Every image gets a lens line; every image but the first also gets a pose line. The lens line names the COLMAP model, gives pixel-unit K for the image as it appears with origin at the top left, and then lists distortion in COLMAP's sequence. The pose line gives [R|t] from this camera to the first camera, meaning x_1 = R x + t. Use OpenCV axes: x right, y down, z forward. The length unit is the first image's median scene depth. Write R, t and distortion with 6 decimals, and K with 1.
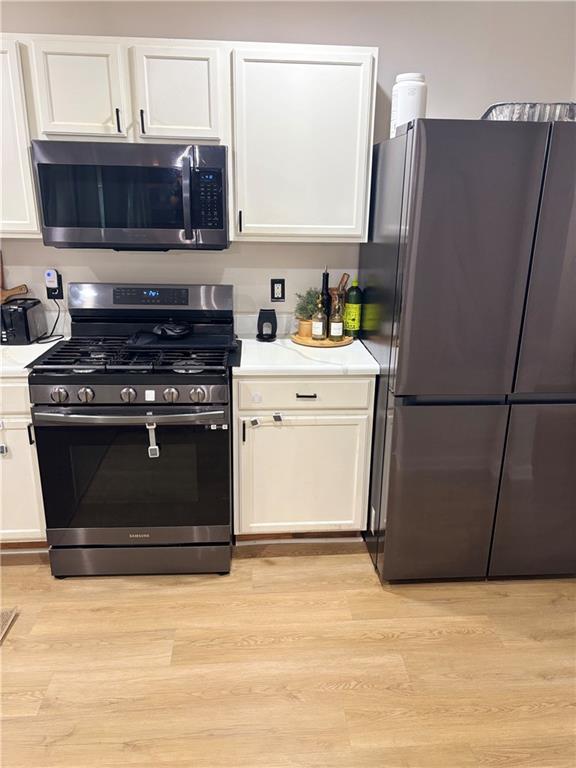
lens RADIAL K [[591.8, 0, 286.0], [0, 591.8, 388.1], [0, 0, 1]] dist [0.092649, 0.000064]
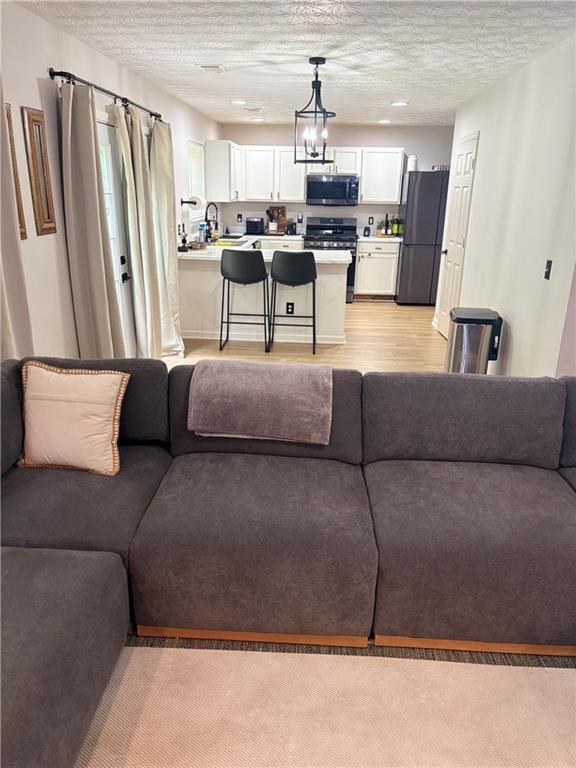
lens RADIAL K [[591.8, 0, 287.3], [0, 591.8, 381.1], [0, 0, 1]] dist [0.092649, 0.000064]
pose [[0.990984, 0.047089, -0.125429, -0.017125], [-0.044291, 0.998706, 0.025008, 0.629026], [0.126445, -0.019227, 0.991787, -2.206243]]
